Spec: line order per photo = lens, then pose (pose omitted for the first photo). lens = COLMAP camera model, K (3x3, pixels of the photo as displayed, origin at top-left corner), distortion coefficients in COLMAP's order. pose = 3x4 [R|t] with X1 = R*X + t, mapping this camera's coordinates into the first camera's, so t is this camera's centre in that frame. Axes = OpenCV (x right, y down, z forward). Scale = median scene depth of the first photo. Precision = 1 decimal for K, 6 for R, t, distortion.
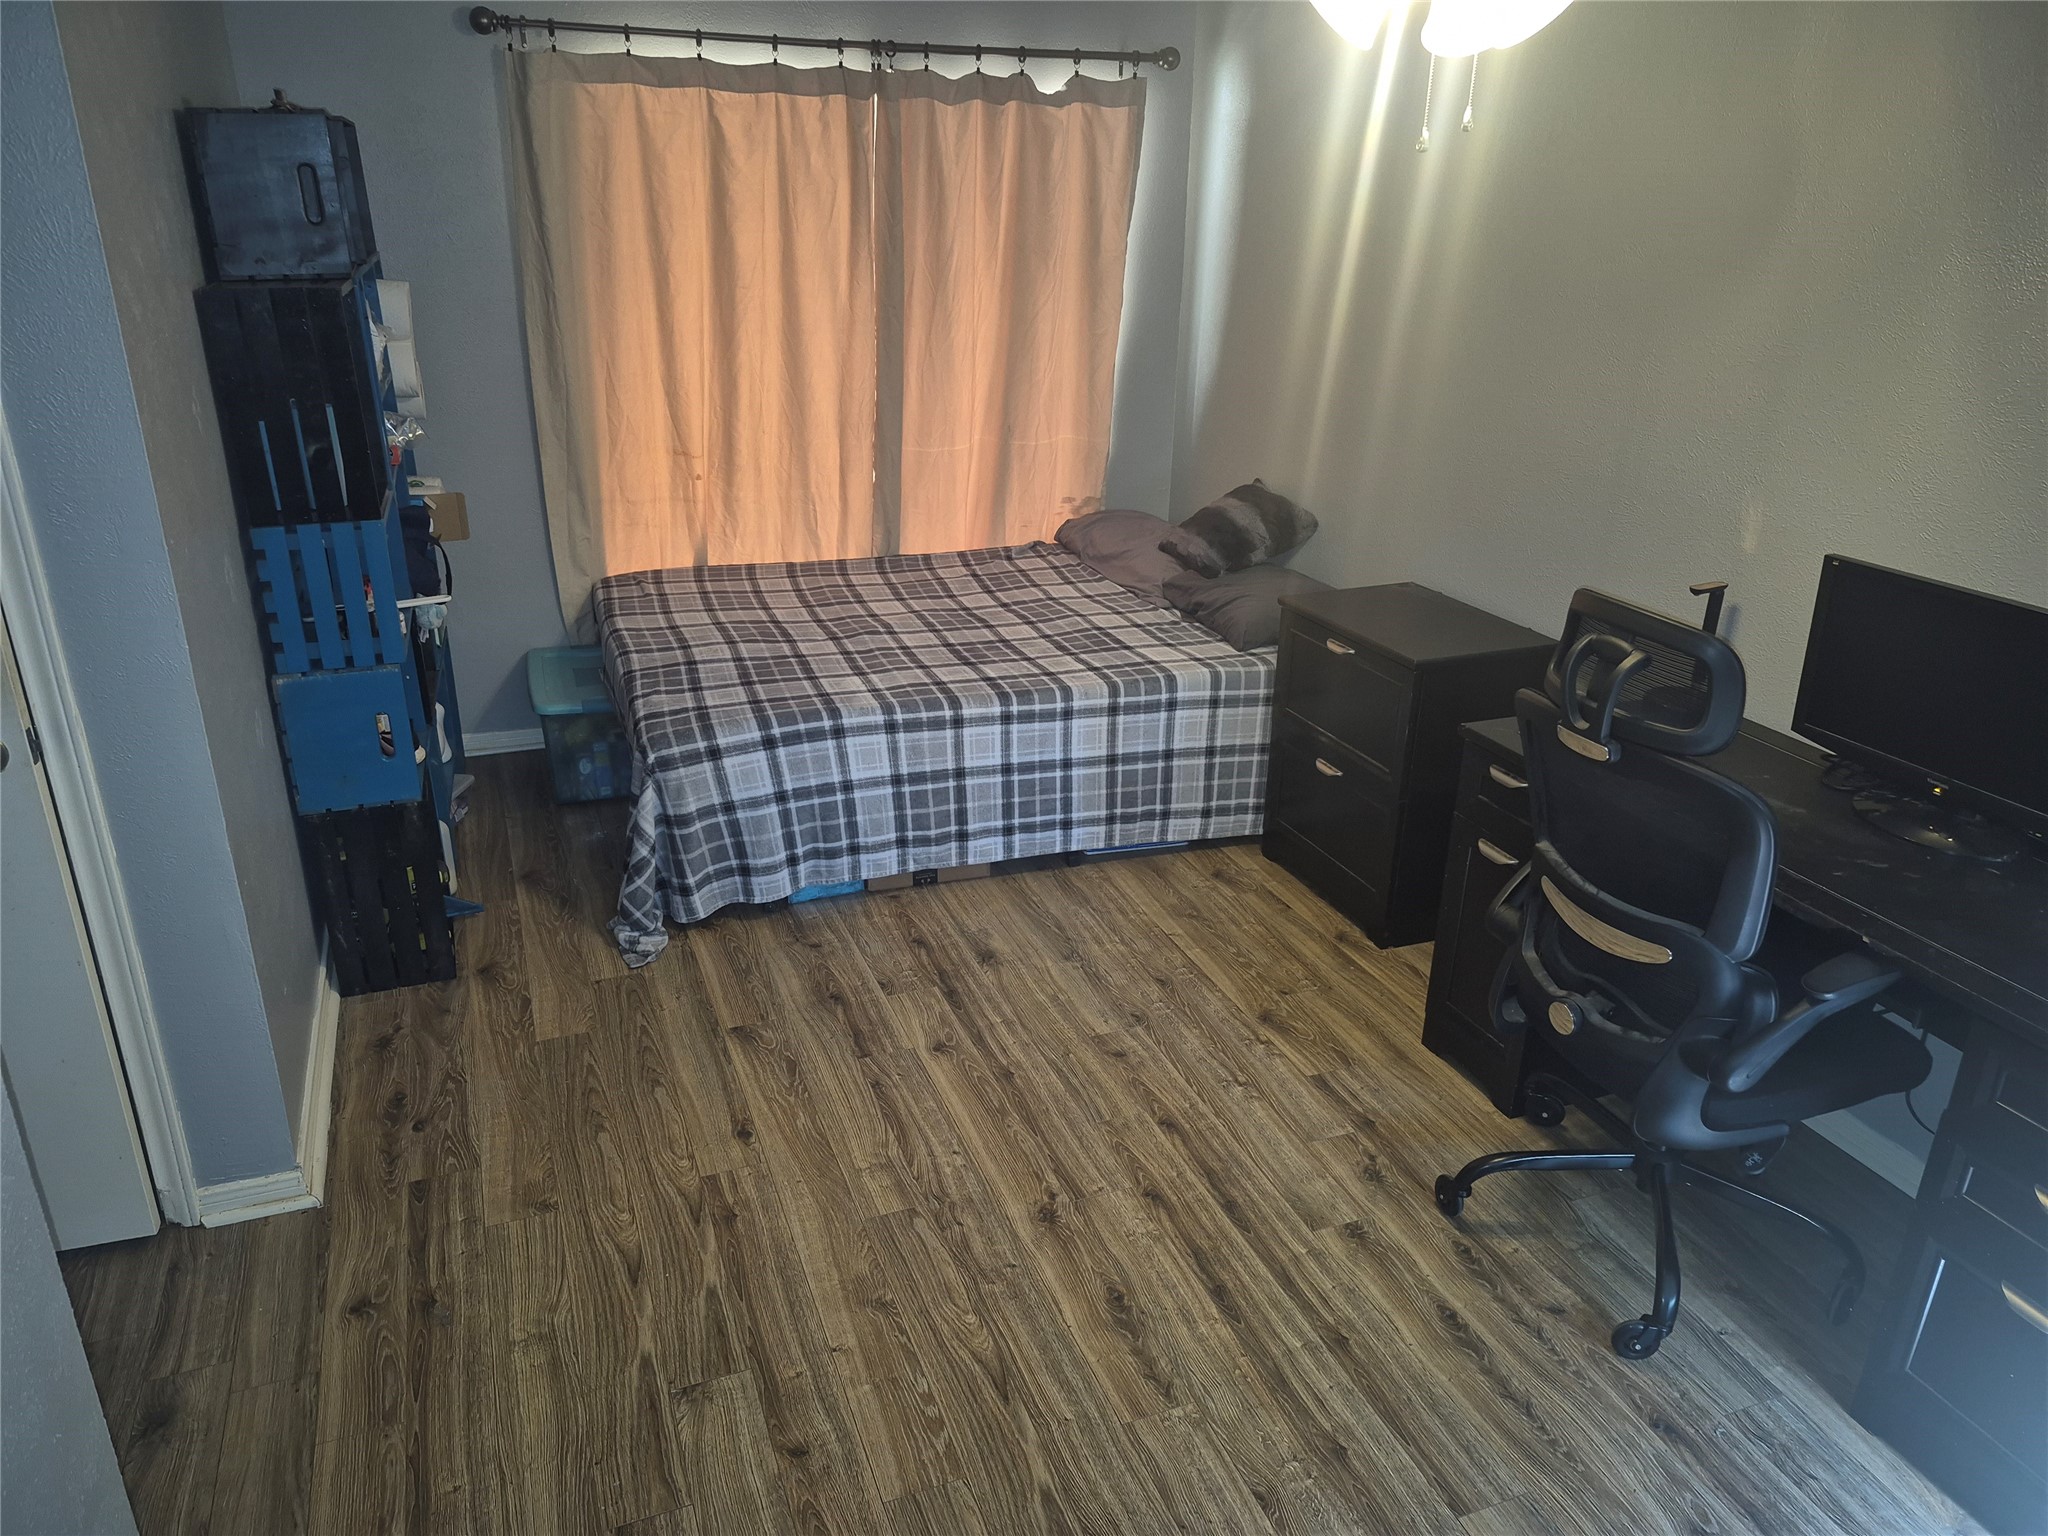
lens RADIAL K [[1410.7, 0, 1010.9], [0, 1410.7, 752.4], [0, 0, 1]] dist [0.134560, -0.210779]
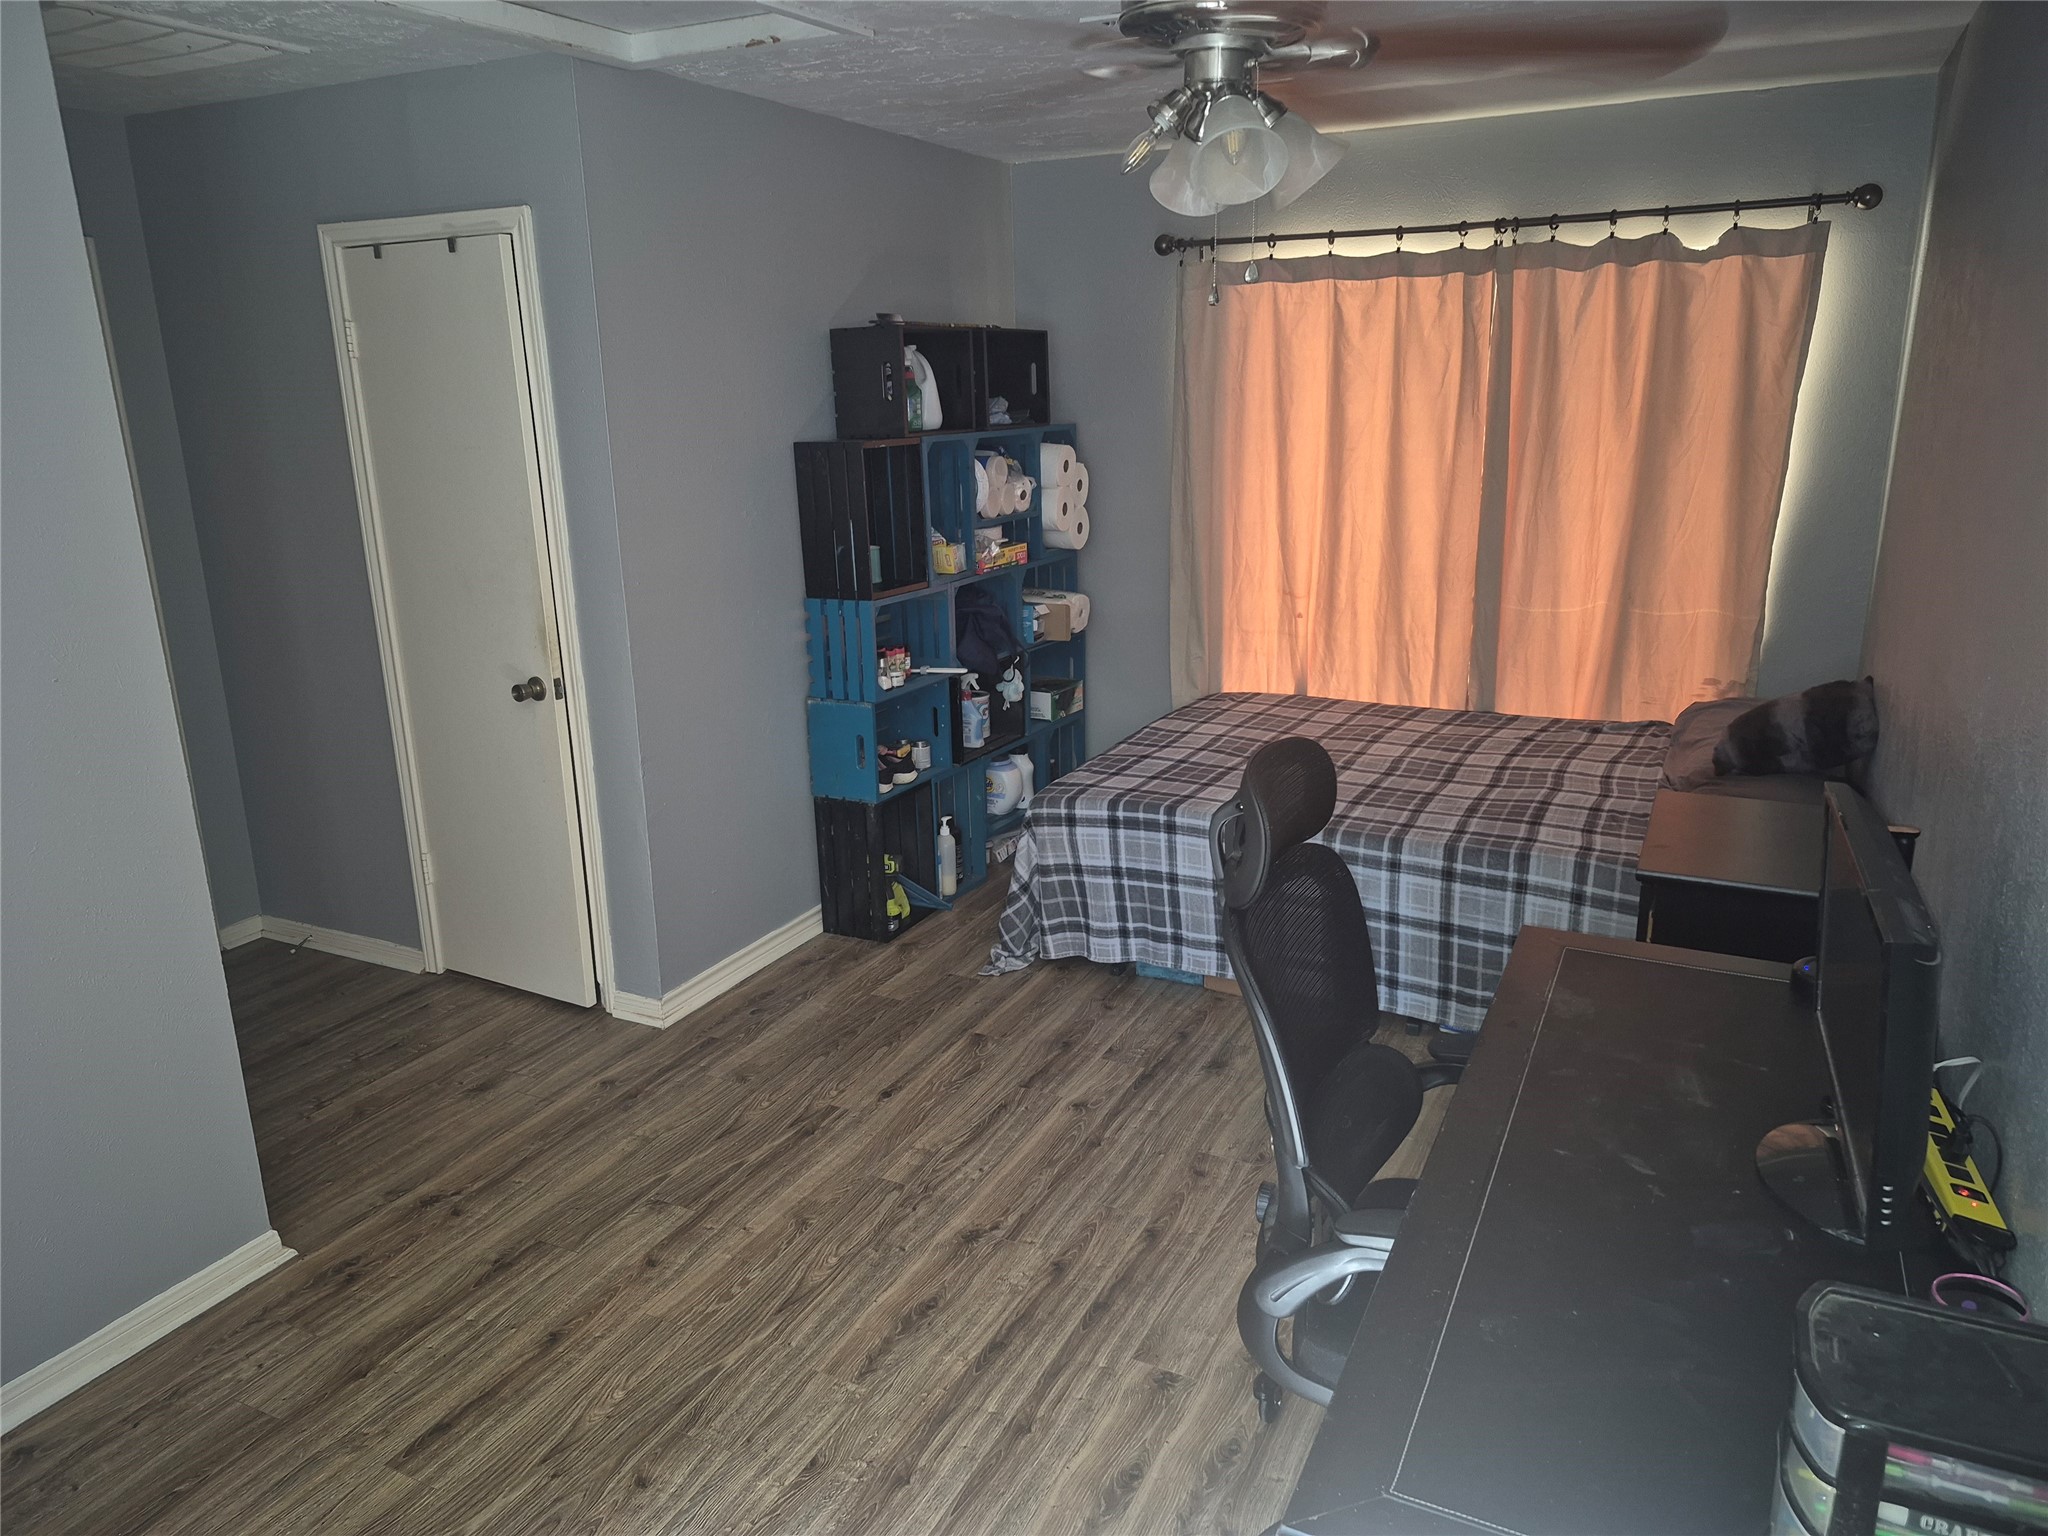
lens RADIAL K [[1410.7, 0, 1010.9], [0, 1410.7, 752.4], [0, 0, 1]] dist [0.134560, -0.210779]
pose [[0.661700, 0.159558, -0.732595, 0.514418], [-0.245996, 0.969207, -0.011099, -0.024439], [0.708265, 0.187560, 0.680575, 0.120675]]
